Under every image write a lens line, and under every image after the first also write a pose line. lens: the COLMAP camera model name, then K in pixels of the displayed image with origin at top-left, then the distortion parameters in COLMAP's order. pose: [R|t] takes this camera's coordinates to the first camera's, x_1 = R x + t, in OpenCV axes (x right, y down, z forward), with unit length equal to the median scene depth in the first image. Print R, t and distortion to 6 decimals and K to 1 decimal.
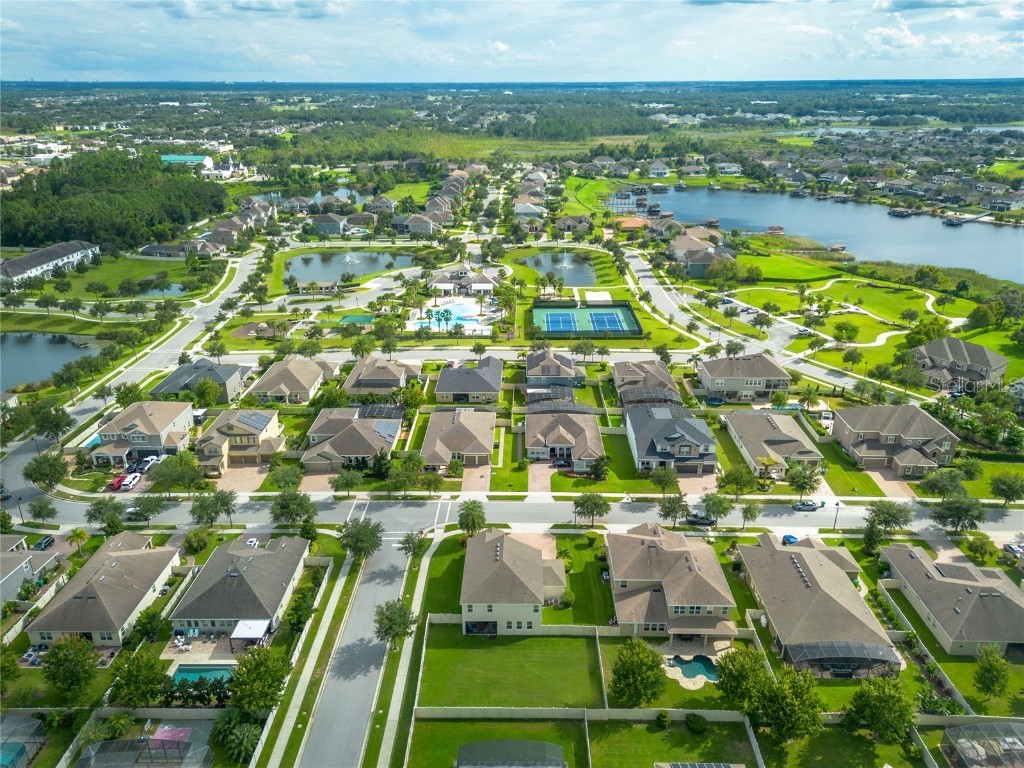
lens RADIAL K [[727.7, 0, 489.0], [0, 727.7, 382.1], [0, 0, 1]] dist [0.066469, -0.054106]
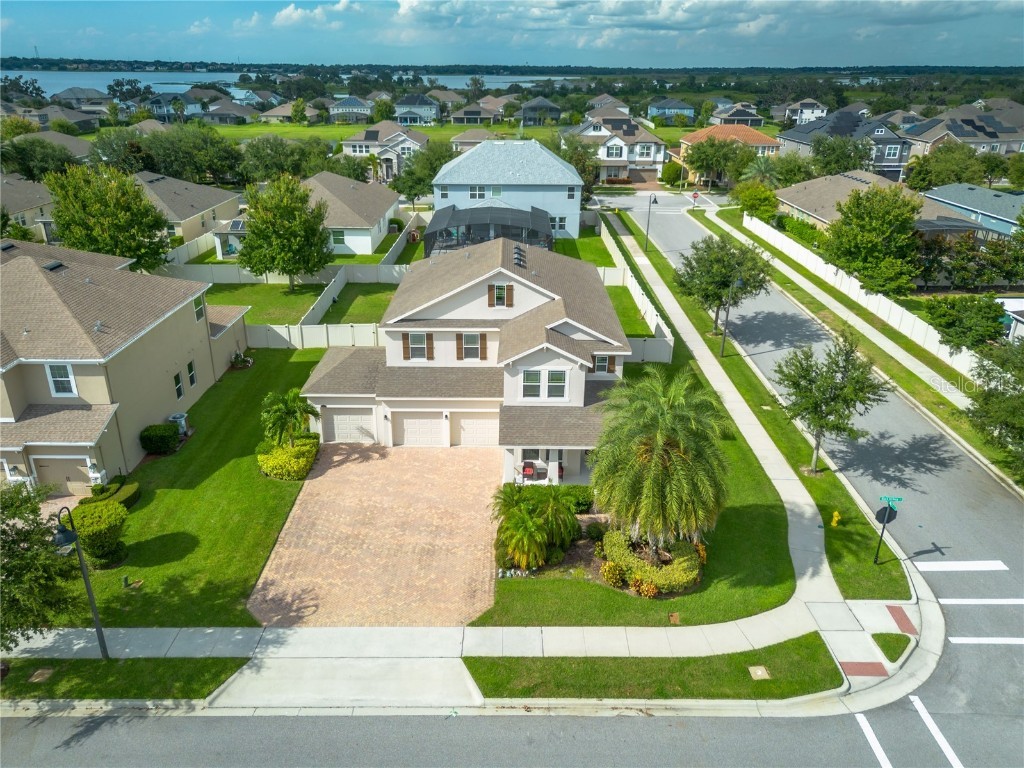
lens RADIAL K [[736.3, 0, 512.0], [0, 736.3, 384.0], [0, 0, 1]] dist [0.062610, -0.051556]
pose [[-0.999089, 0.020520, -0.037420, 0.021230], [-0.012414, 0.699173, 0.714845, 0.020394], [0.040832, 0.714658, -0.698281, 0.962152]]
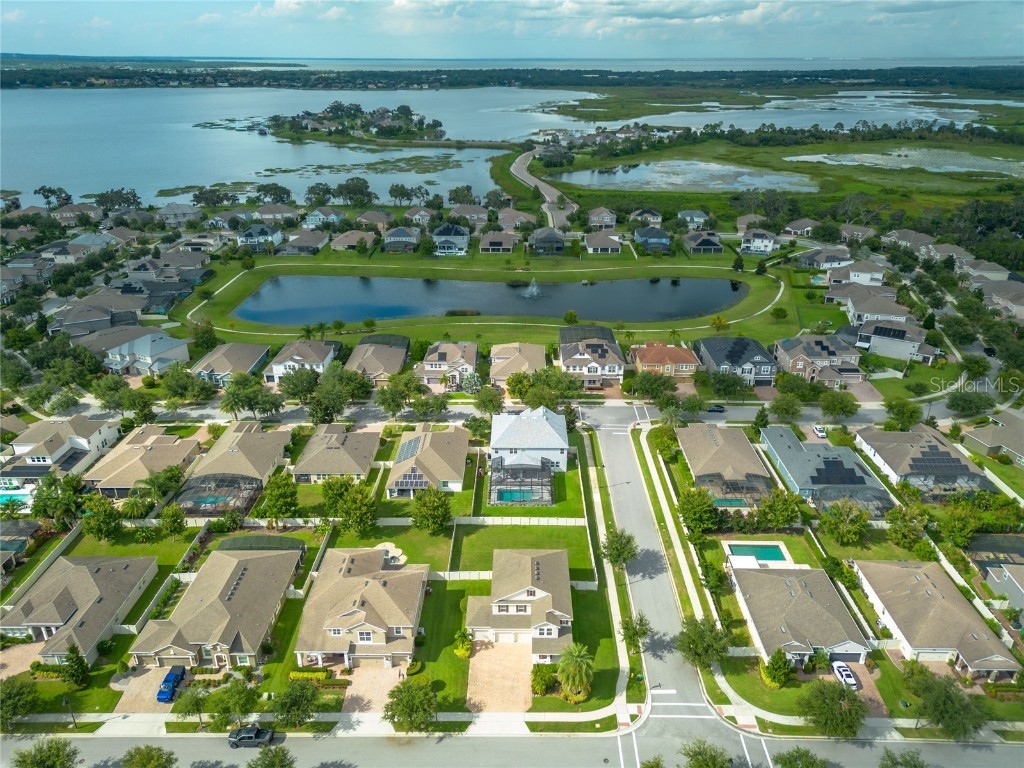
lens RADIAL K [[736.3, 0, 512.0], [0, 736.3, 384.0], [0, 0, 1]] dist [0.062610, -0.051556]
pose [[-0.999389, 0.029008, -0.019502, 0.042612], [0.005846, 0.688781, 0.724946, -0.503216], [0.034461, 0.724389, -0.688529, 1.126998]]
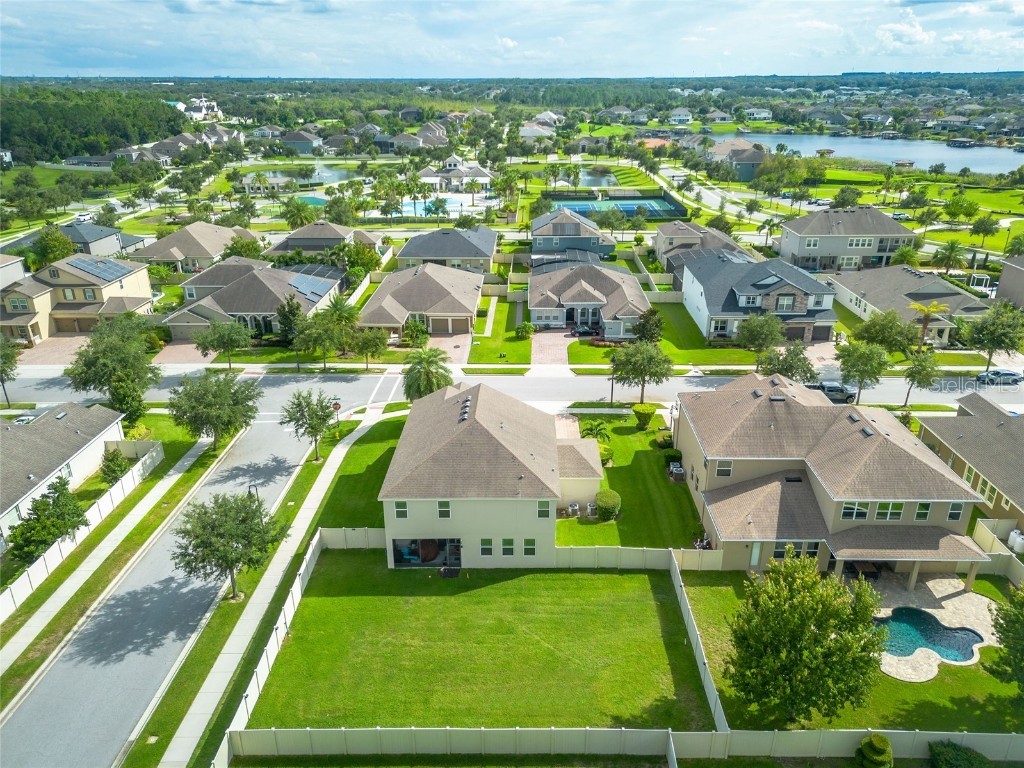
lens RADIAL K [[736.3, 0, 512.0], [0, 736.3, 384.0], [0, 0, 1]] dist [0.062610, -0.051556]
pose [[0.999735, 0.005936, 0.022242, 0.023483], [-0.006000, 0.999978, 0.002799, 0.160632], [-0.022225, -0.002931, 0.999749, 0.375525]]
